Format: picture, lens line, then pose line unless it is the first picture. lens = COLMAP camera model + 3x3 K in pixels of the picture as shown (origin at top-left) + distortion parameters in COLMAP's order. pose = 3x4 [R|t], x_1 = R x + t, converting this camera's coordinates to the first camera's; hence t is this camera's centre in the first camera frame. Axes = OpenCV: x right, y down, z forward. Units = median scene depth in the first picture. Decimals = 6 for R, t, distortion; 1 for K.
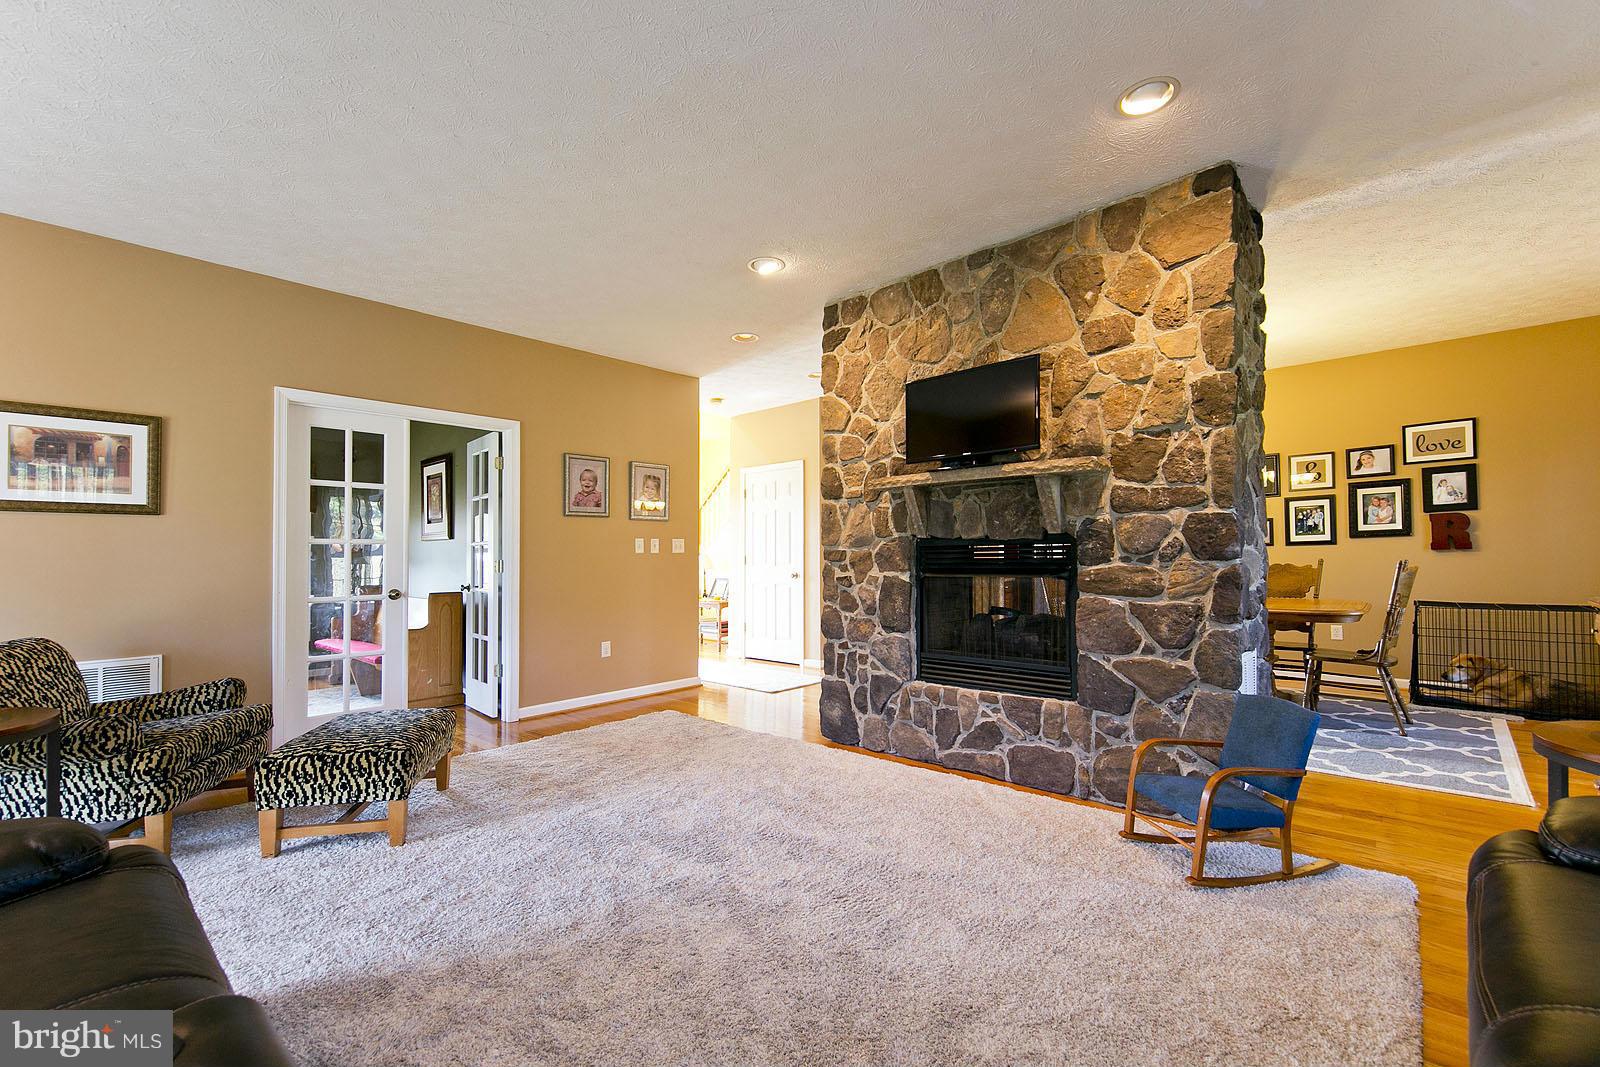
lens RADIAL K [[646.7, 0, 795.7], [0, 646.7, 538.5], [0, 0, 1]] dist [0.010645, 0.000090]
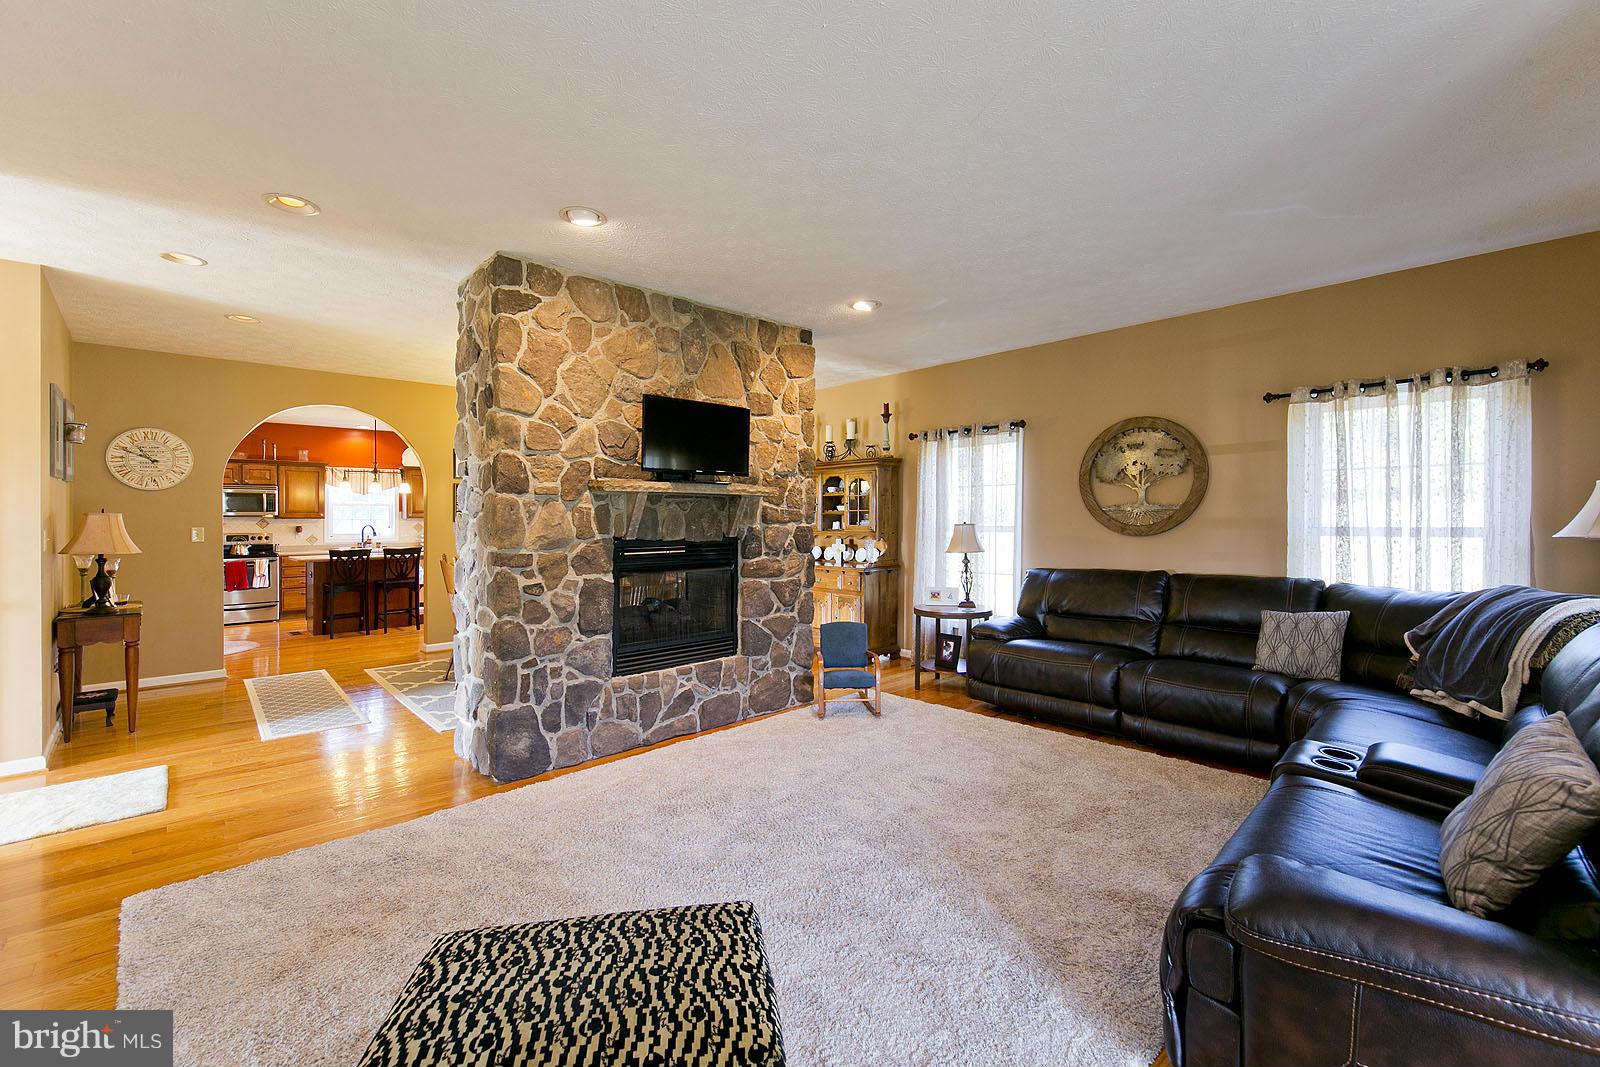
lens RADIAL K [[689.9, 0, 800.6], [0, 689.9, 518.5], [0, 0, 1]] dist [0.009751, -0.000258]
pose [[0.090731, 0.005122, 0.995862, -0.915788], [-0.026865, 0.999635, -0.002694, -0.040684], [-0.995513, -0.026510, 0.090836, 0.628697]]
